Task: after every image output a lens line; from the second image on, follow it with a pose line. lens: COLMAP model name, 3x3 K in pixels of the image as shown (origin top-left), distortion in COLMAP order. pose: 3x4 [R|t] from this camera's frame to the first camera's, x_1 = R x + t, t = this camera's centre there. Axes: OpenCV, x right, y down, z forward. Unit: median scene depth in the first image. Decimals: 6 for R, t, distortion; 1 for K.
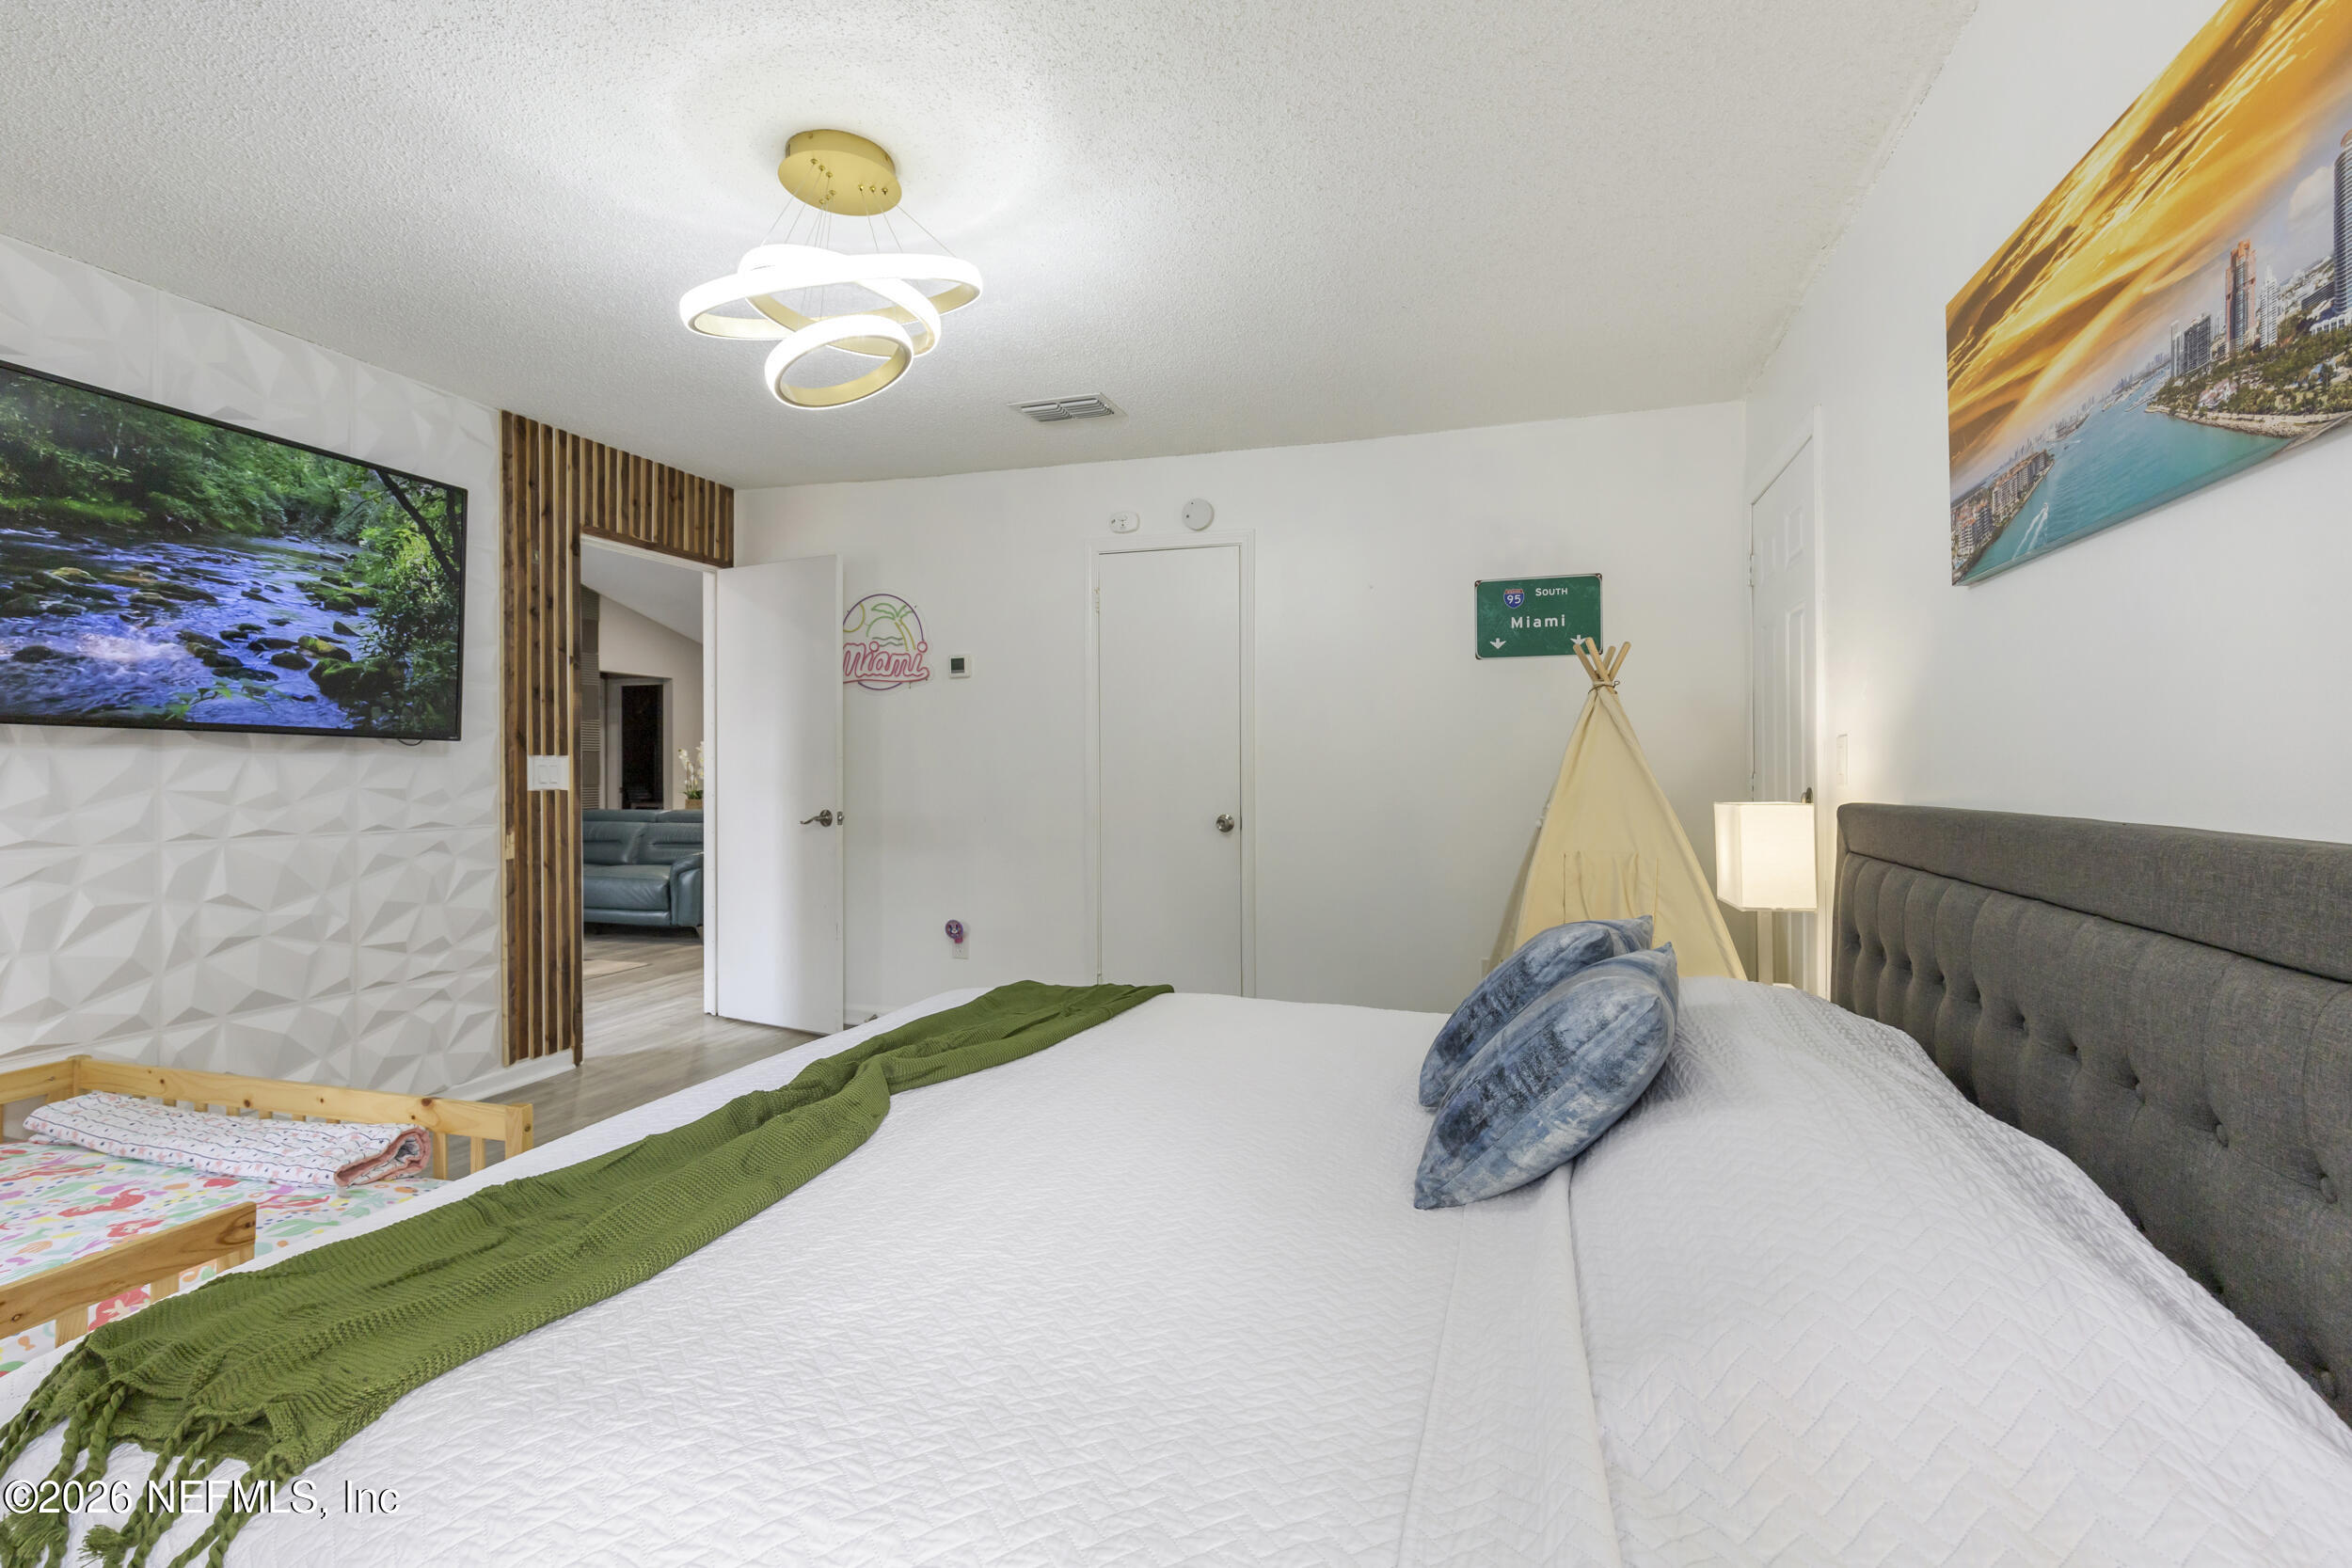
lens RADIAL K [[1061.1, 0, 1182.0], [0, 1061.1, 772.7], [0, 0, 1]] dist [0.004638, -0.002416]
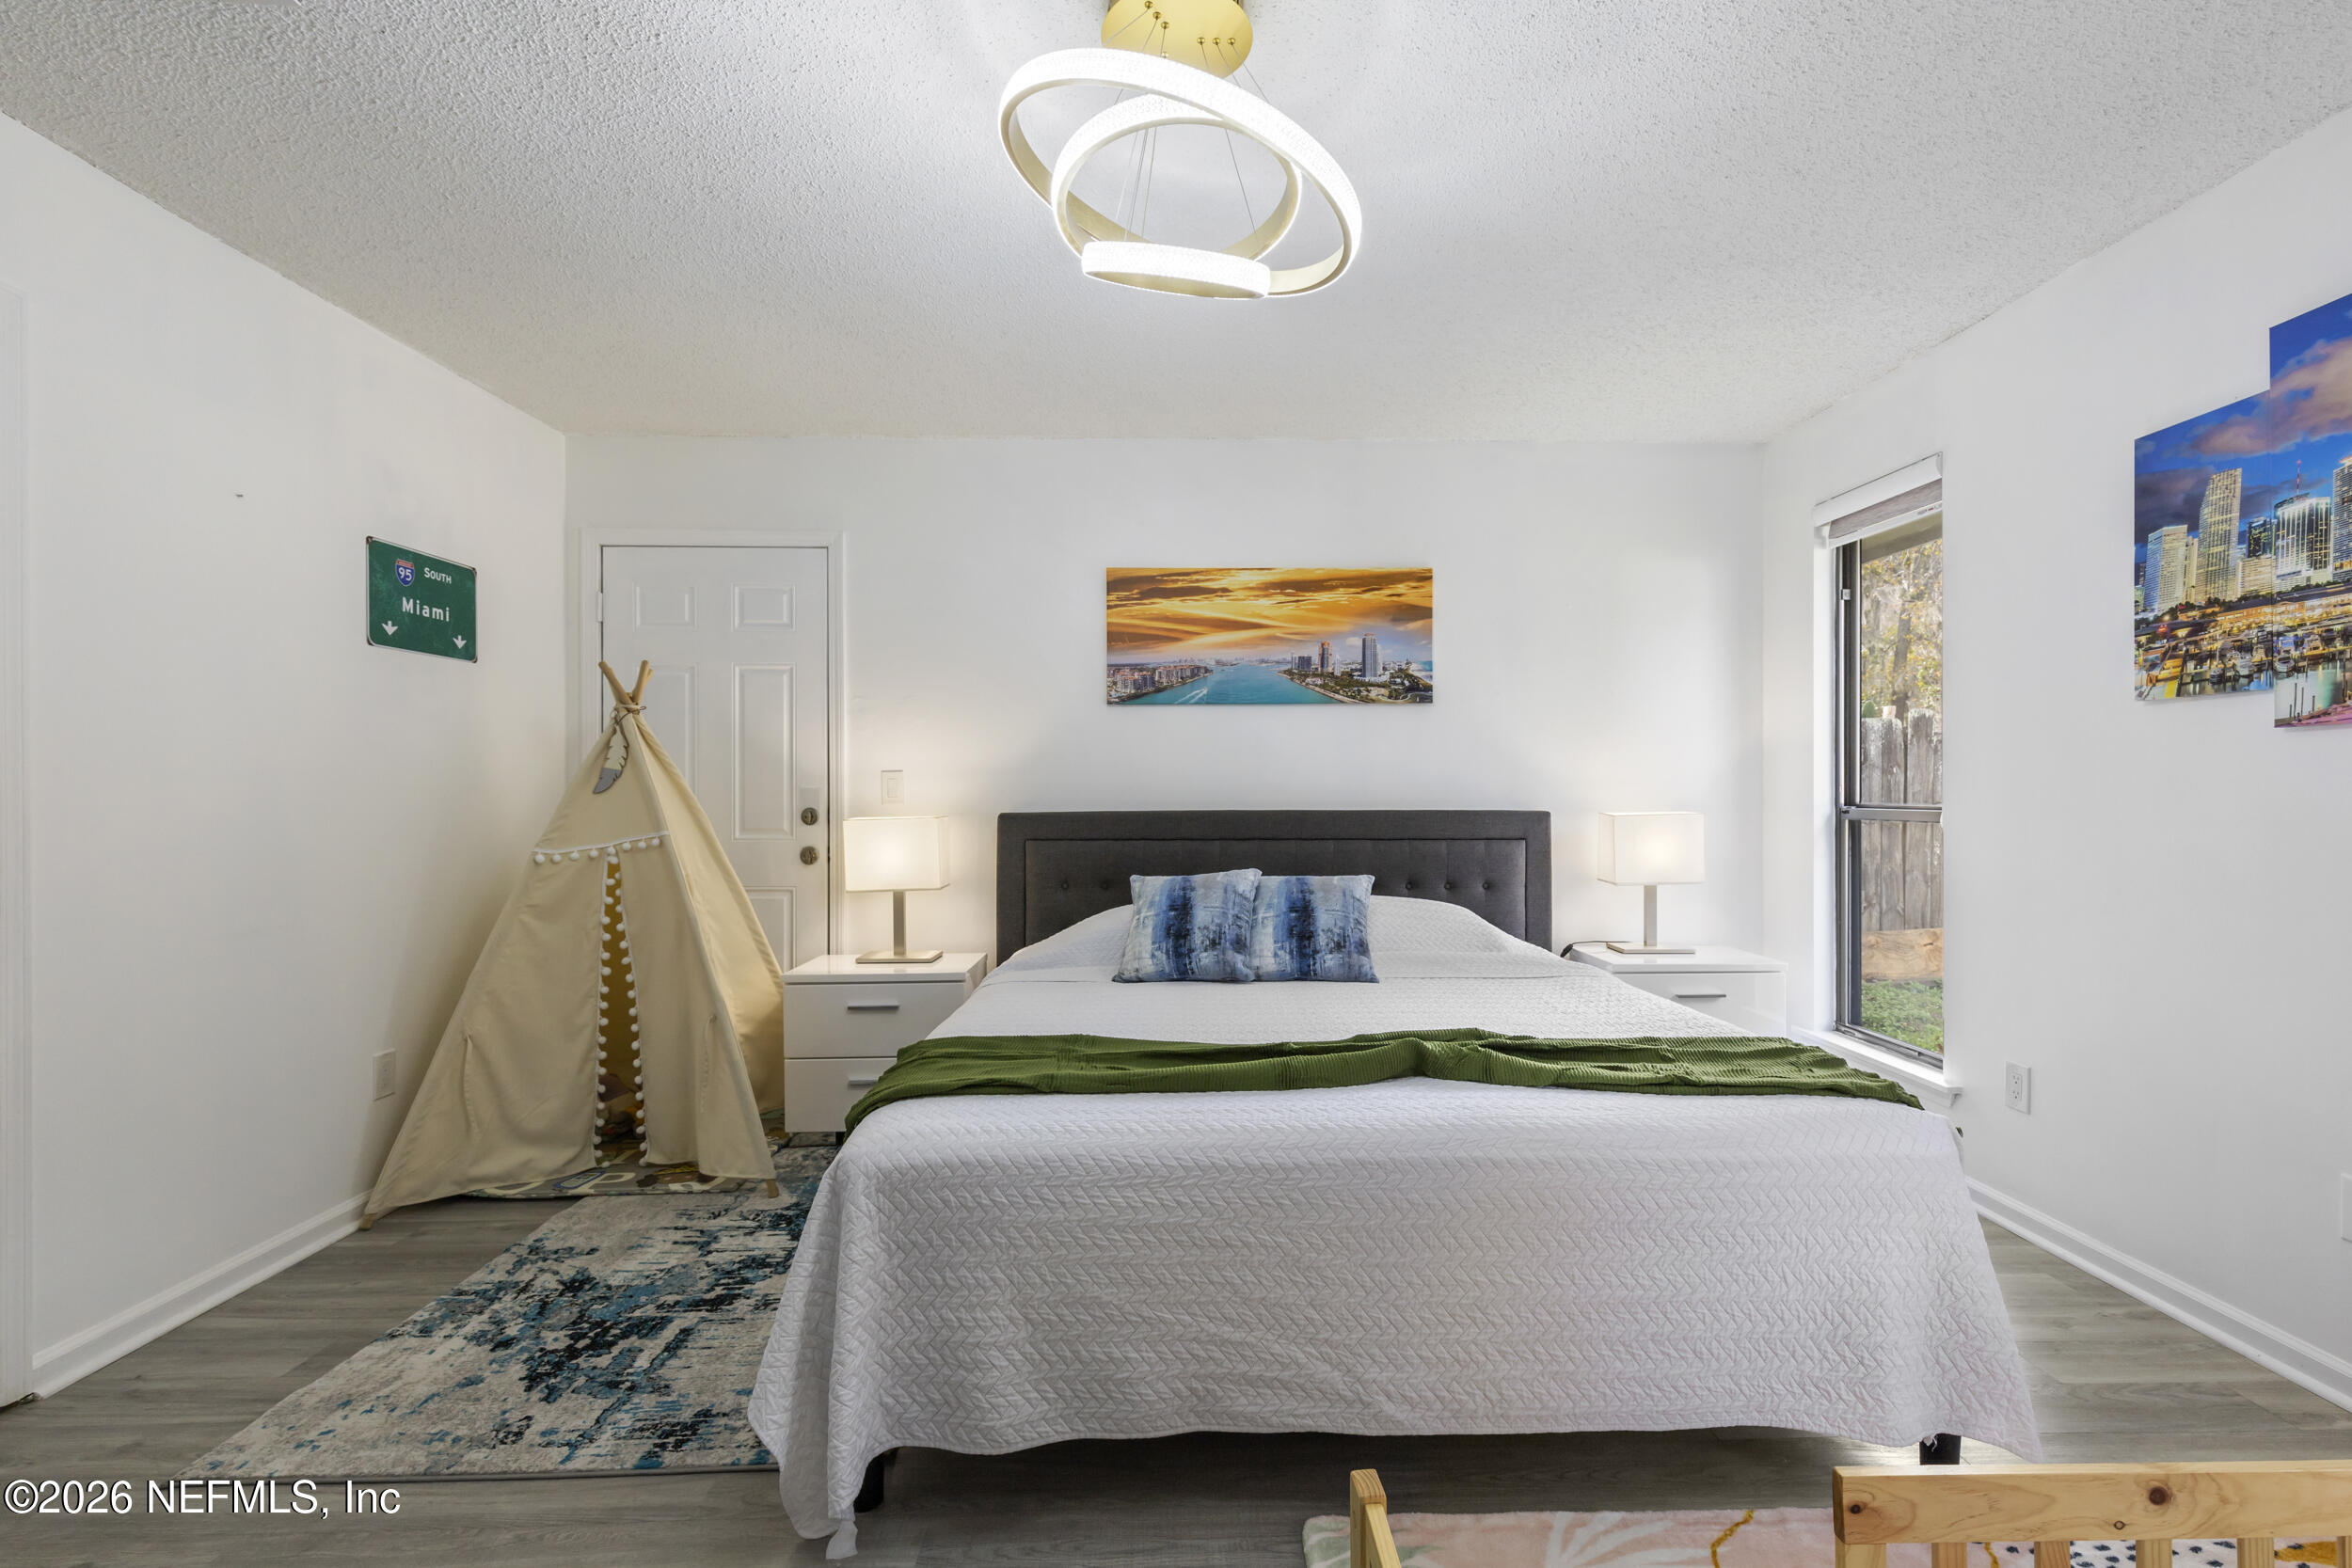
lens RADIAL K [[1061.1, 0, 1180.0], [0, 1061.1, 783.8], [0, 0, 1]] dist [0.004638, -0.002416]
pose [[-0.330146, -0.001478, 0.943929, -0.611664], [0.004112, 0.999987, 0.003004, -0.012235], [-0.943921, 0.004873, -0.330136, 0.744443]]
